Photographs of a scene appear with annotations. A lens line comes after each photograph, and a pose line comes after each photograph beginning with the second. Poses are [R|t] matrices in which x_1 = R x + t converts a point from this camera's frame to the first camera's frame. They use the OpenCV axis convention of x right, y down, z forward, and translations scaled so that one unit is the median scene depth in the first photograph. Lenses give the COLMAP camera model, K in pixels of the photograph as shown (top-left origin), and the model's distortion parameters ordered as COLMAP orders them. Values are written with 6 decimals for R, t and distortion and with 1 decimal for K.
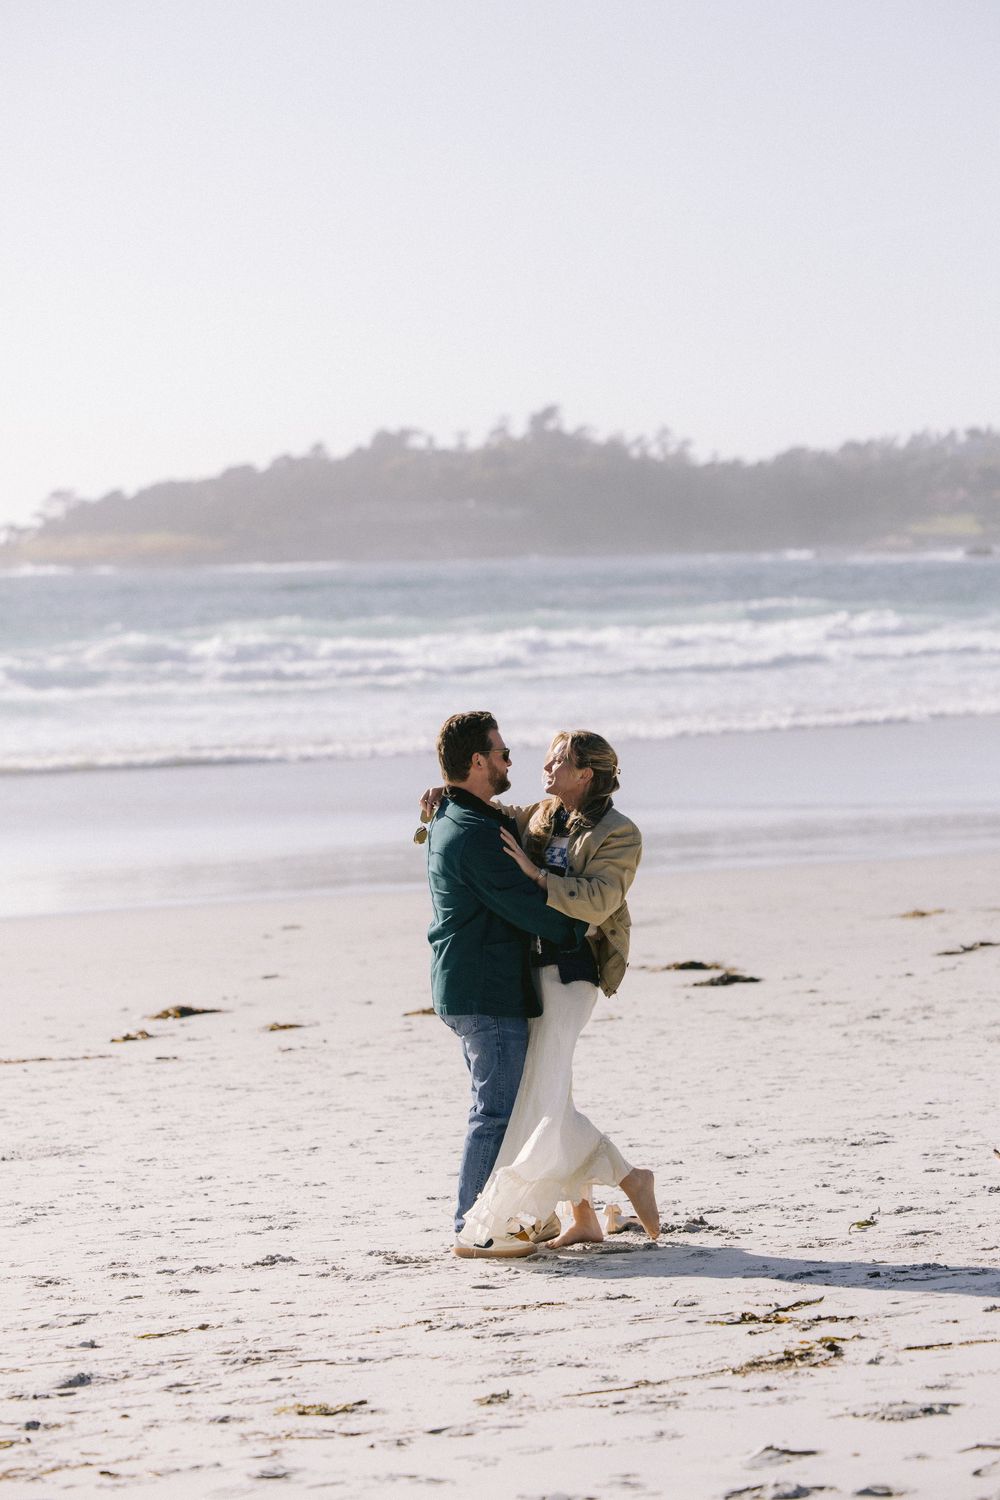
lens RADIAL K [[4980.6, 0, 500.0], [0, 4980.6, 750.0], [0, 0, 1]] dist [0.069117, -2.852331]
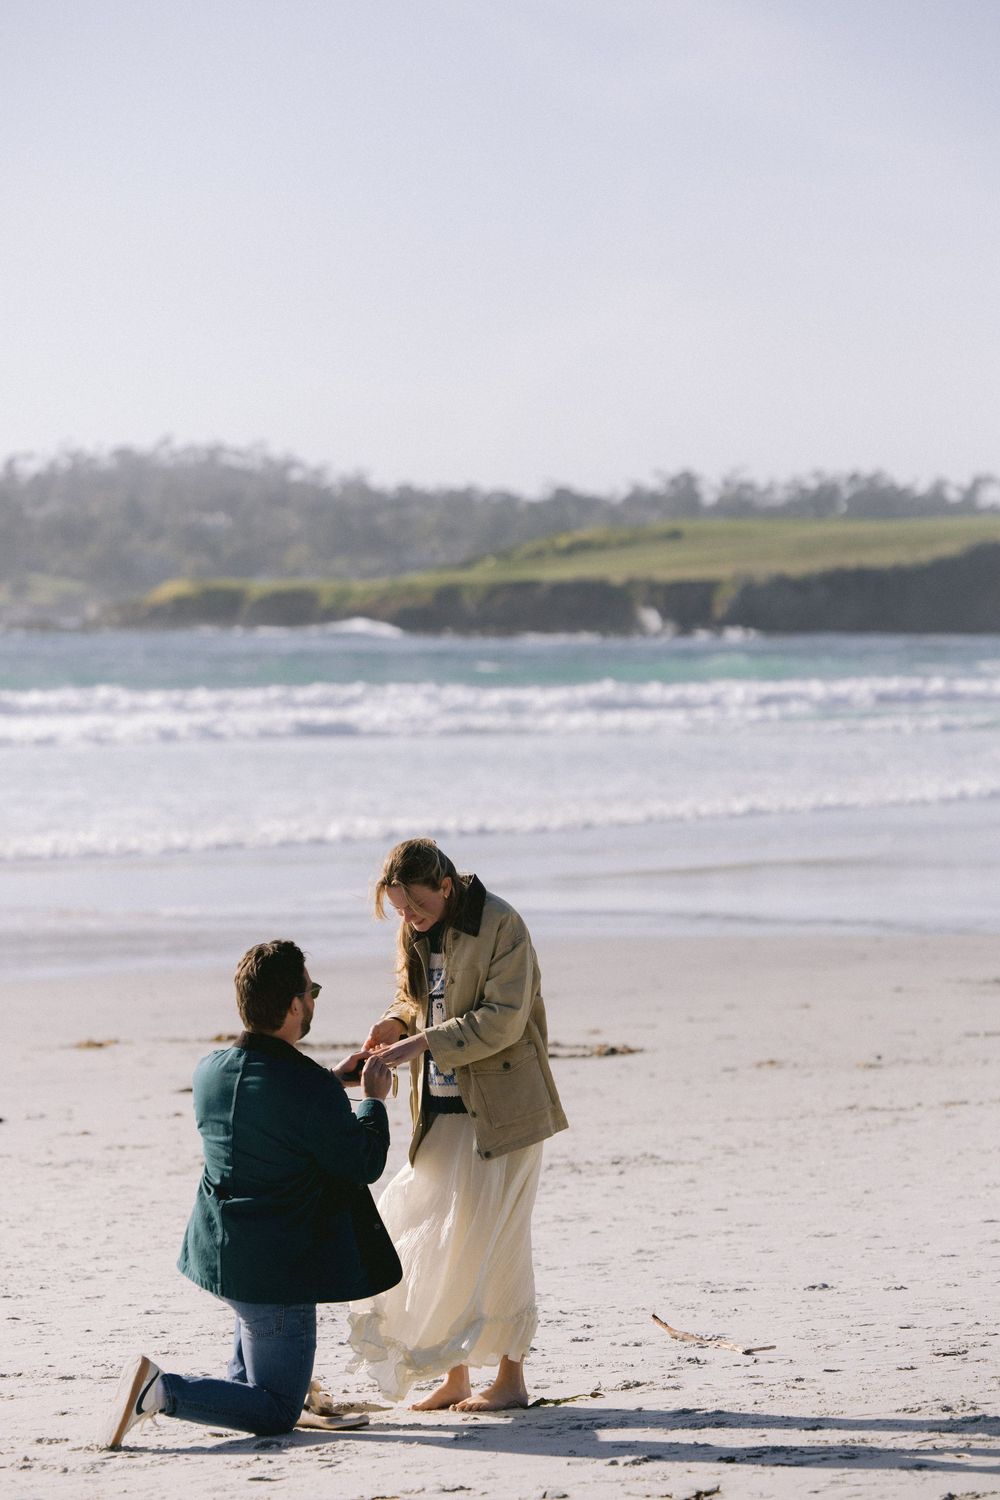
lens RADIAL K [[5795.2, 0, 500.0], [0, 5795.2, 750.0], [0, 0, 1]] dist [0.089744, -3.349902]
pose [[0.966679, 0.021517, 0.255085, -0.159081], [-0.016490, 0.999626, -0.021828, 0.004729], [-0.255459, 0.016894, 0.966672, 0.037414]]
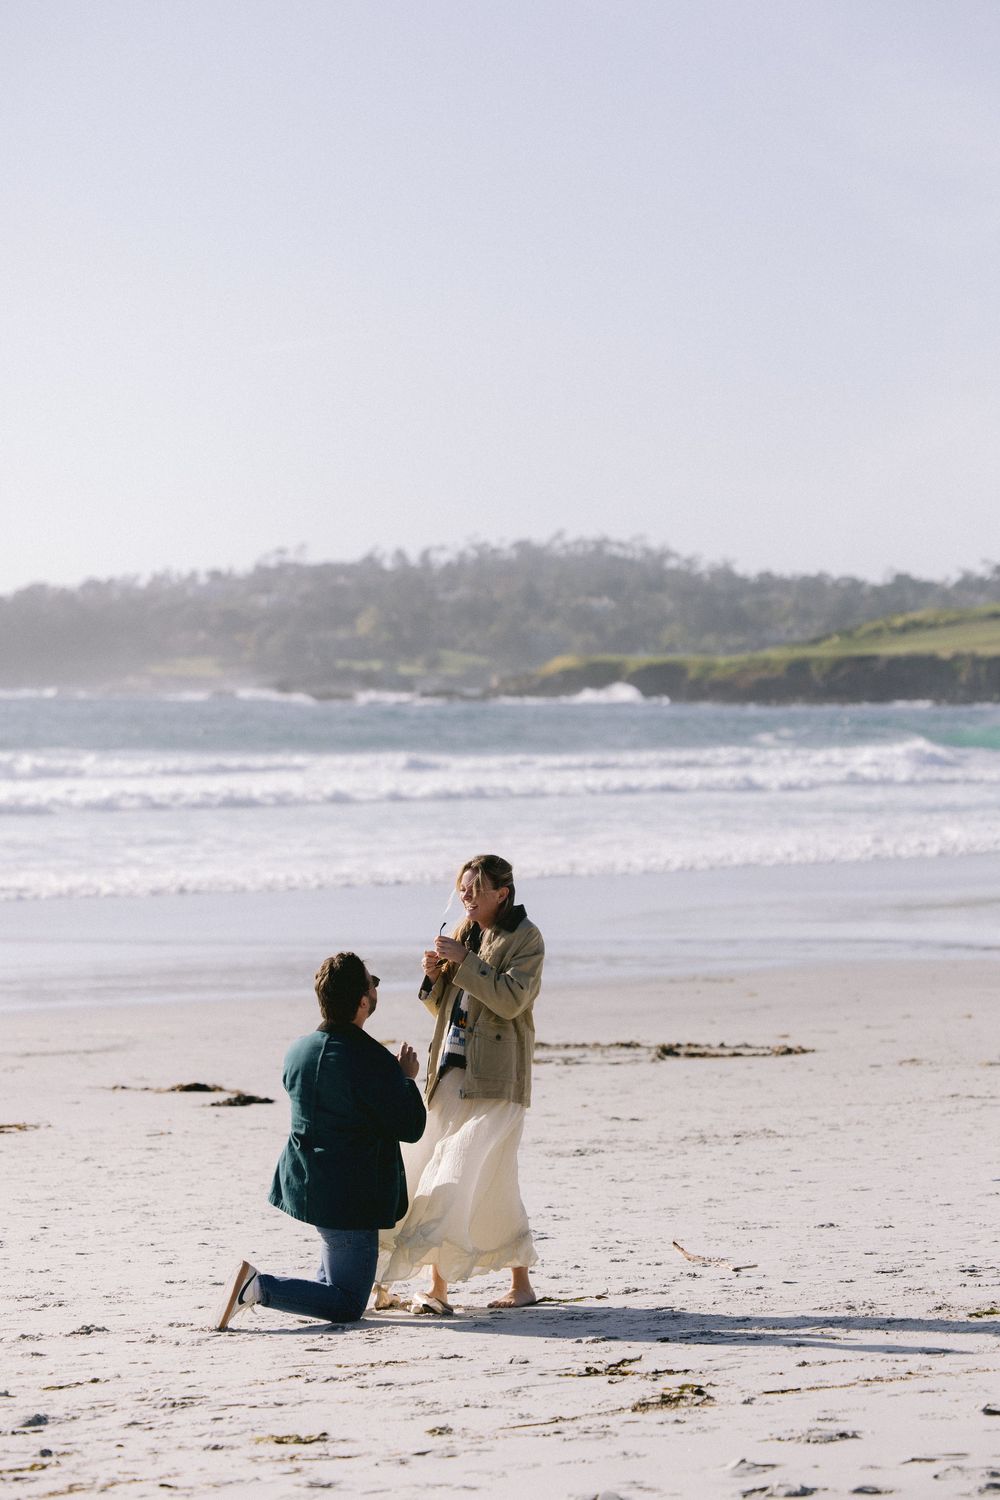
lens RADIAL K [[5169.8, 0, 500.0], [0, 5169.8, 750.0], [0, 0, 1]] dist [0.029995, -0.702364]
pose [[0.984393, 0.025294, 0.174158, -0.125142], [-0.020391, 0.999345, -0.029882, 0.004834], [-0.174799, 0.025865, 0.984264, -0.117927]]
